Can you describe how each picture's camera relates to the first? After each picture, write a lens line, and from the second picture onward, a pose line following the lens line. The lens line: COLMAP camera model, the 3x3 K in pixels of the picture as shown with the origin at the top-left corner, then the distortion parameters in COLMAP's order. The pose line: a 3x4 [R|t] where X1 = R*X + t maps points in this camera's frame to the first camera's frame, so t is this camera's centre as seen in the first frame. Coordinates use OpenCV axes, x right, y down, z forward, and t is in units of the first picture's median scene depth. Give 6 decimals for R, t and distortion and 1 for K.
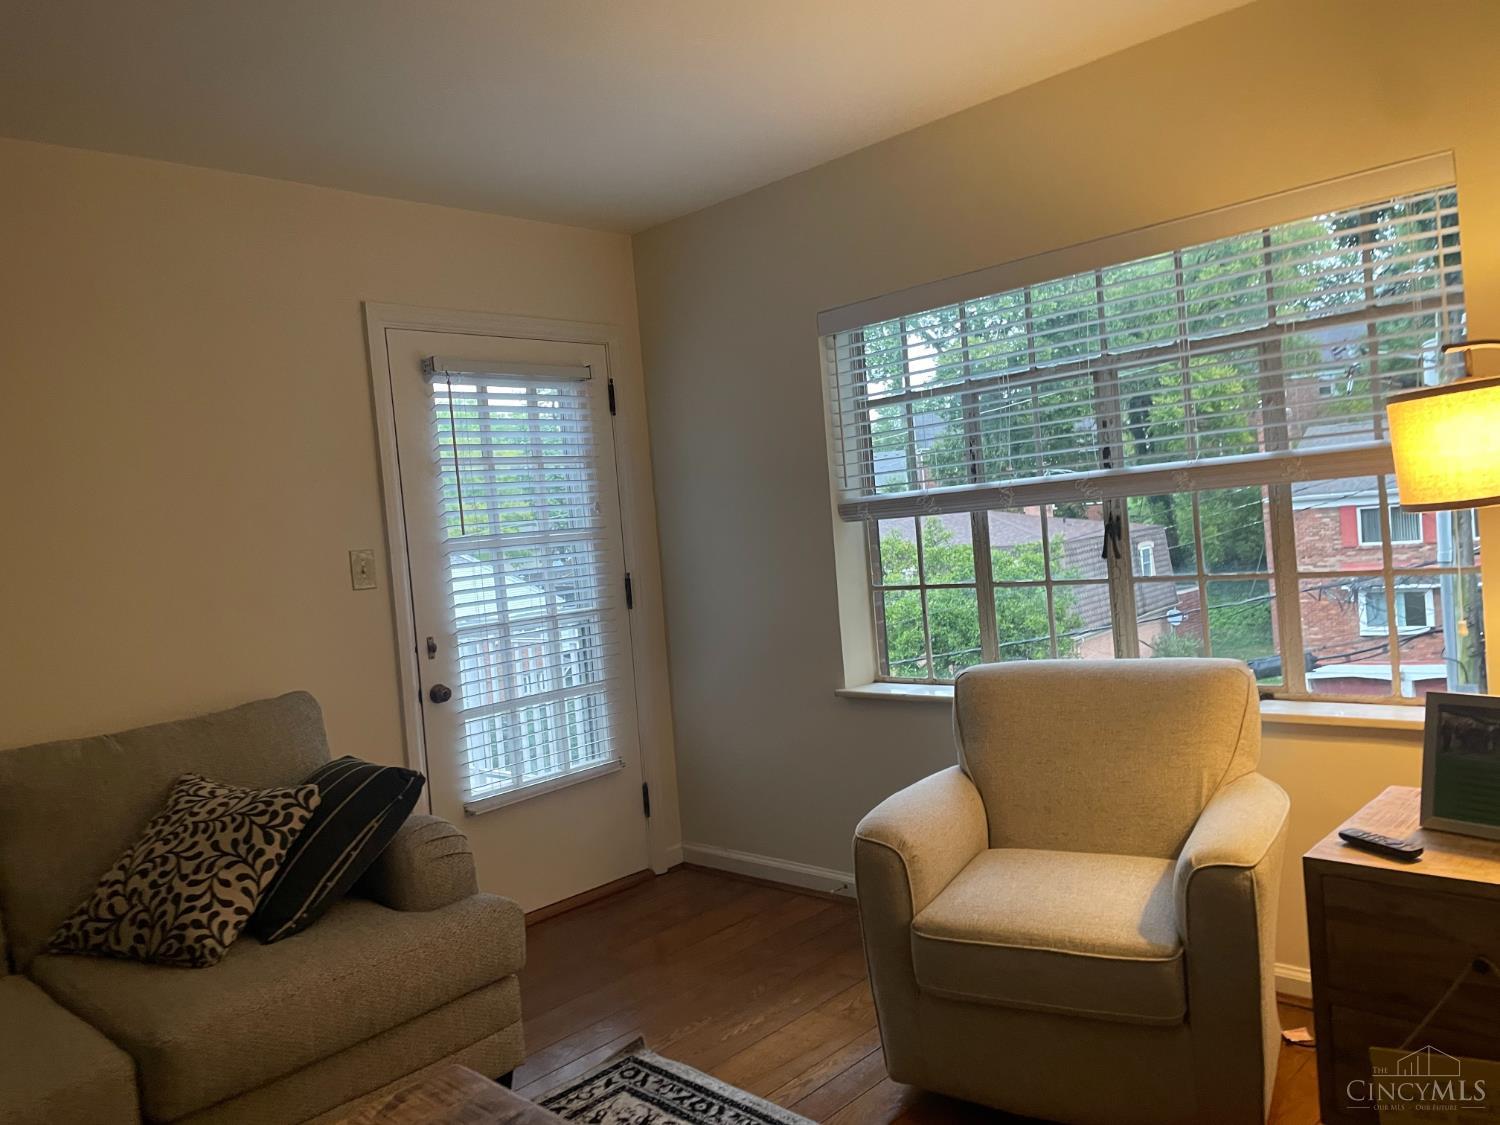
lens RADIAL K [[1127.3, 0, 750.0], [0, 1127.3, 562.5], [0, 0, 1]] dist [0.001099, -0.000103]
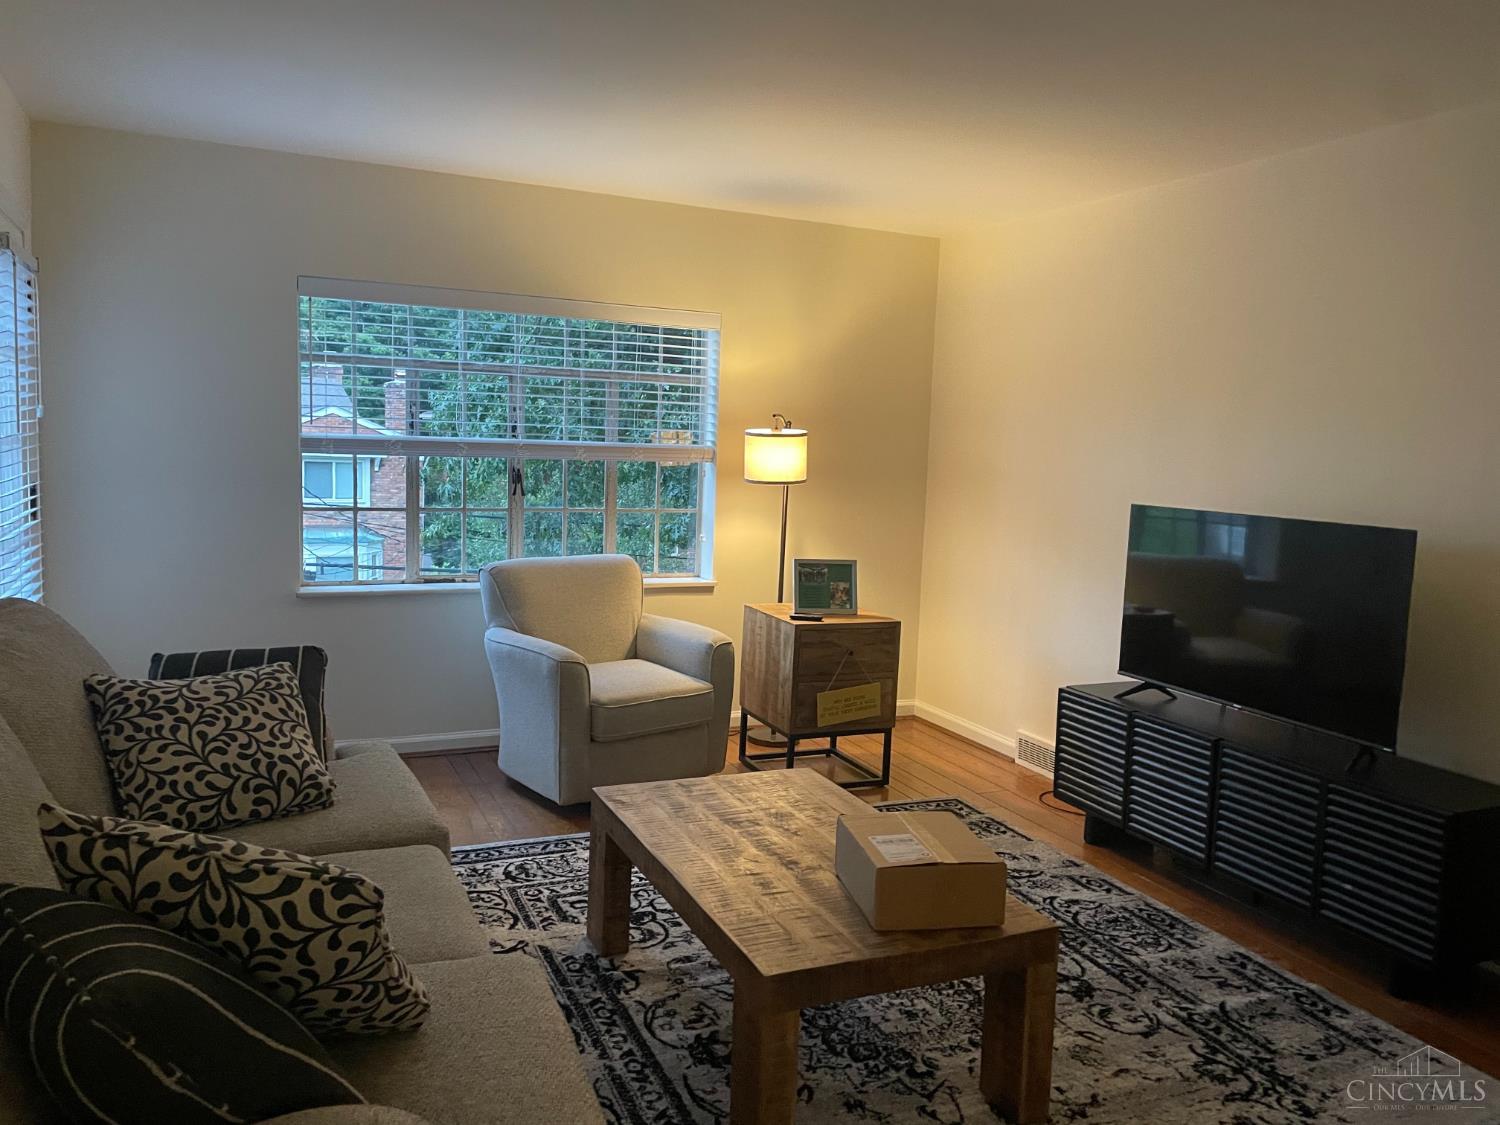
lens RADIAL K [[1127.3, 0, 750.0], [0, 1127.3, 562.5], [0, 0, 1]] dist [0.001099, -0.000103]
pose [[0.345088, -0.001466, 0.938569, -1.366813], [-0.037790, 0.999166, 0.015456, 0.069074], [-0.937809, -0.040802, 0.344745, 0.193296]]
